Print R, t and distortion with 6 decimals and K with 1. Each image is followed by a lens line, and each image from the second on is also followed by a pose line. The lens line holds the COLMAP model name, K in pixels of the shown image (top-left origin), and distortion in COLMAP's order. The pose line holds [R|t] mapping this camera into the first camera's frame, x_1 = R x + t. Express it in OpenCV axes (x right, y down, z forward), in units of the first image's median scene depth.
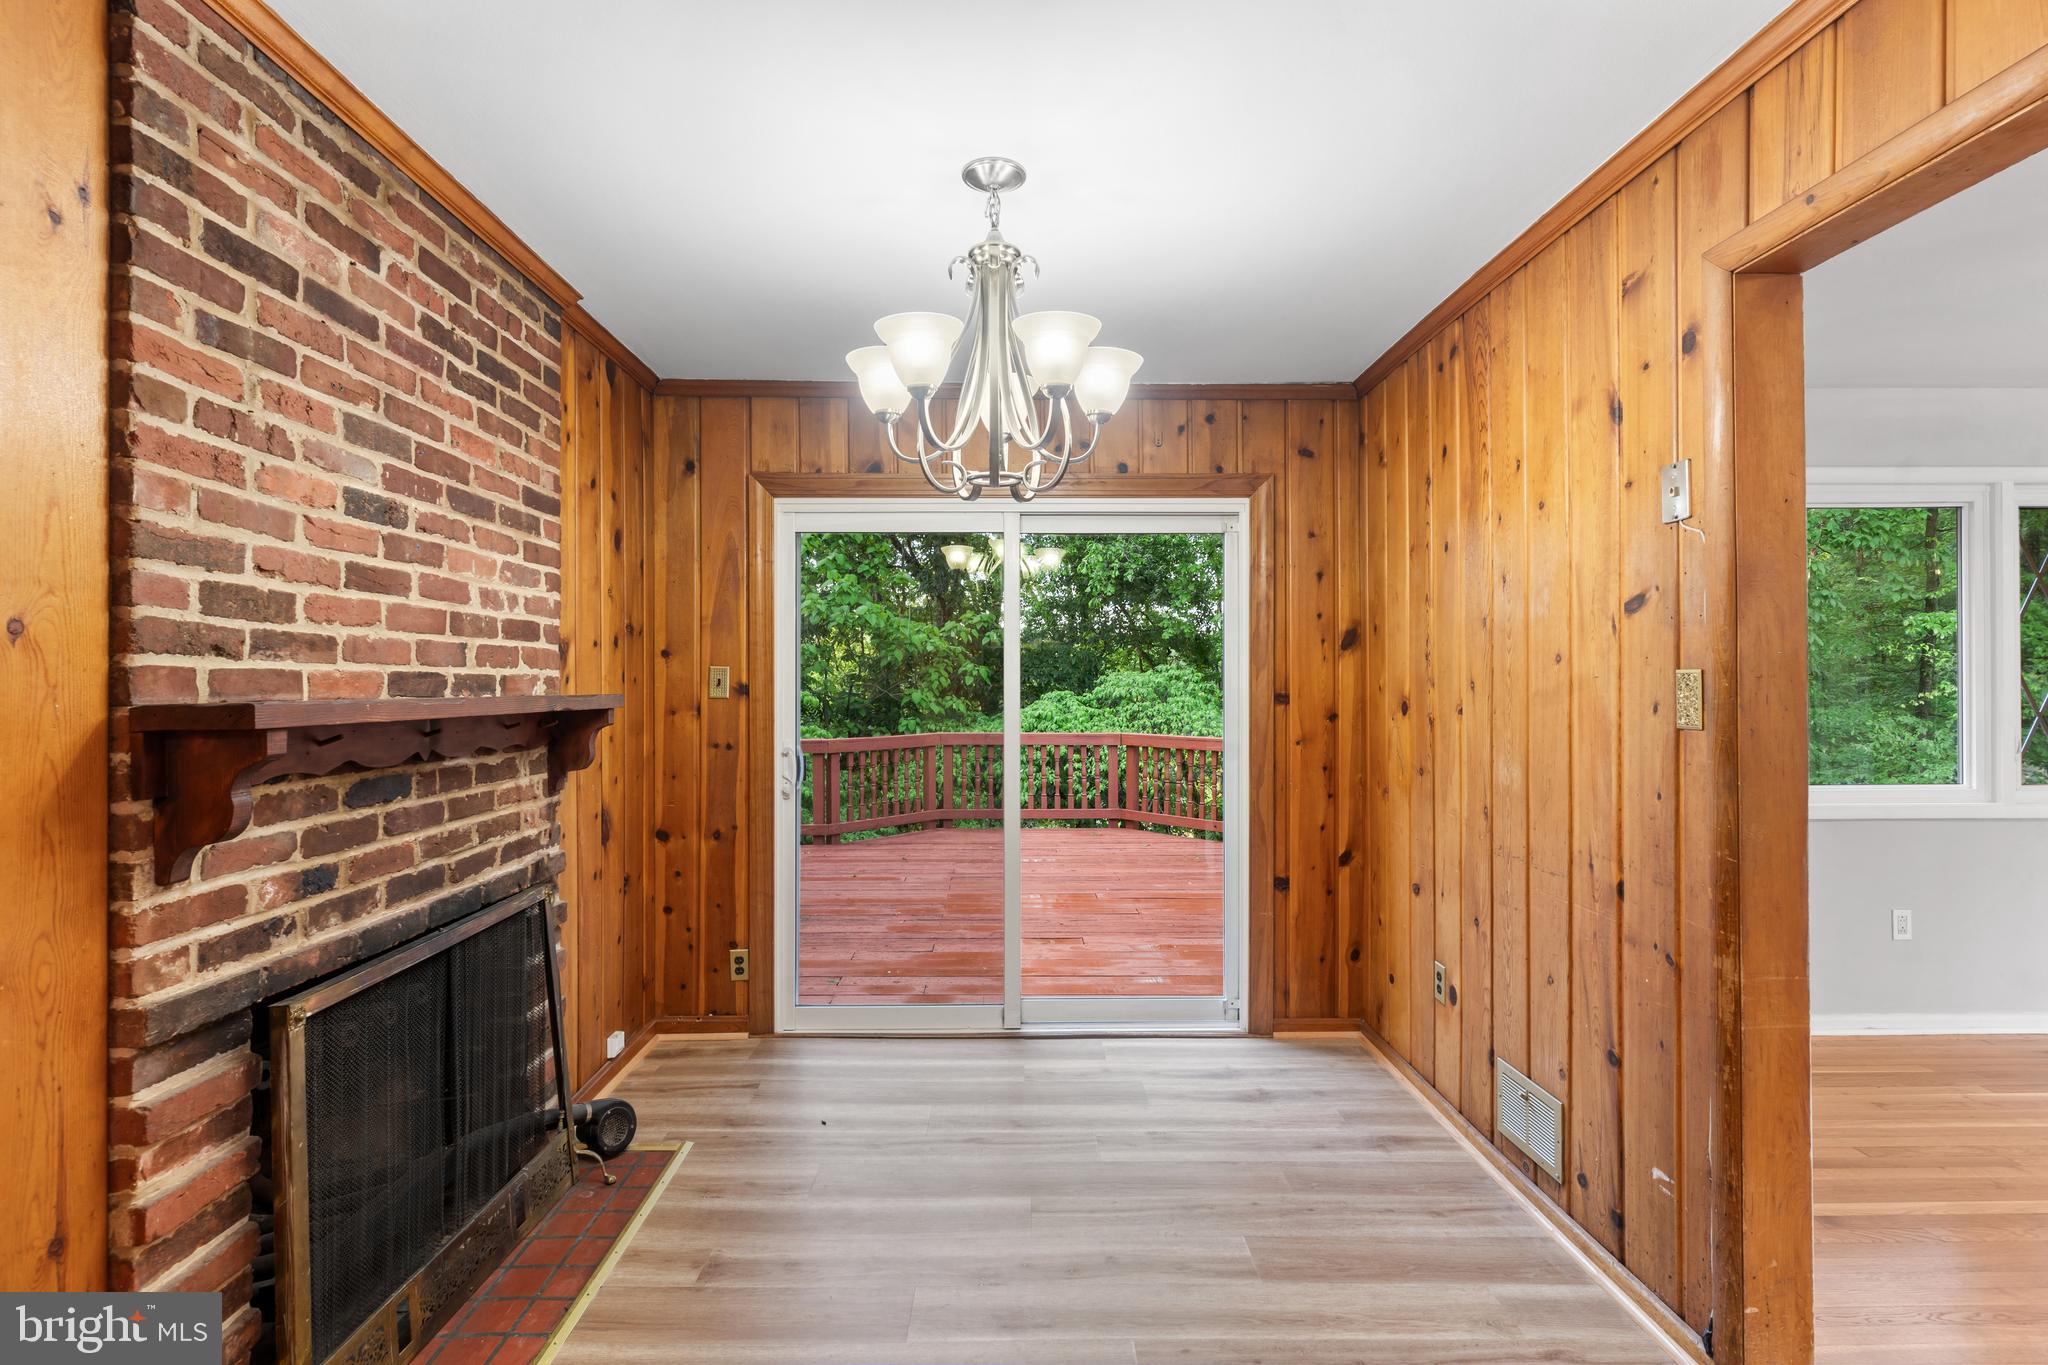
lens RADIAL K [[989.8, 0, 1019.7], [0, 989.8, 687.5], [0, 0, 1]] dist [0.006835, -0.001486]
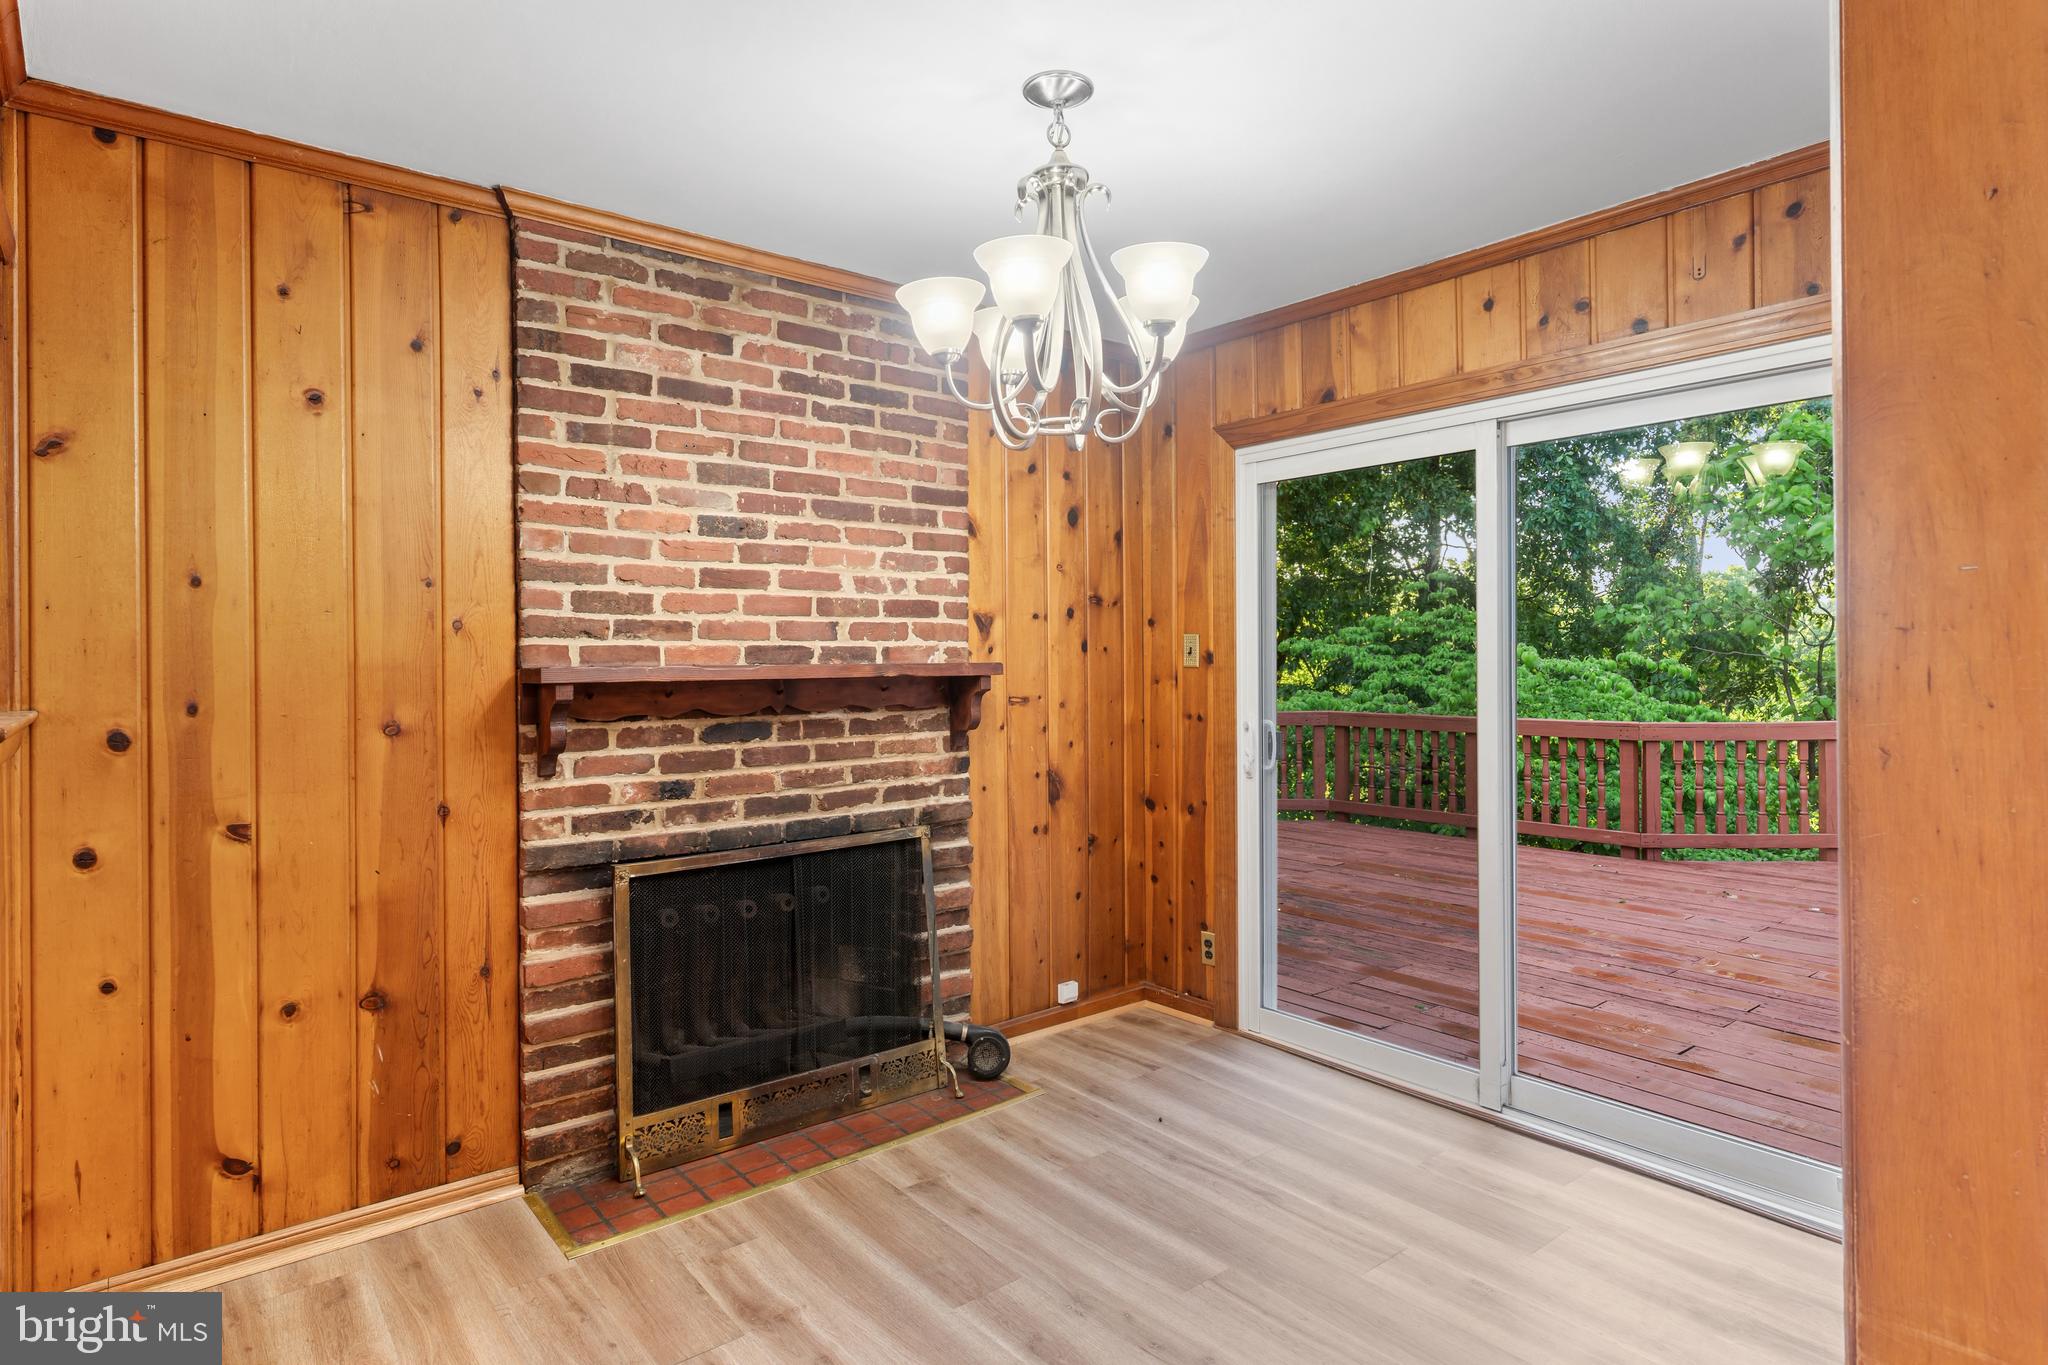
lens RADIAL K [[1123.9, 0, 1020.6], [0, 1123.9, 668.5], [0, 0, 1]] dist [0.007916, 0.001425]
pose [[0.608513, 0.006167, -0.793520, 0.785268], [0.002770, 0.999947, 0.009895, 0.001066], [0.793539, -0.008220, 0.608464, 0.348386]]
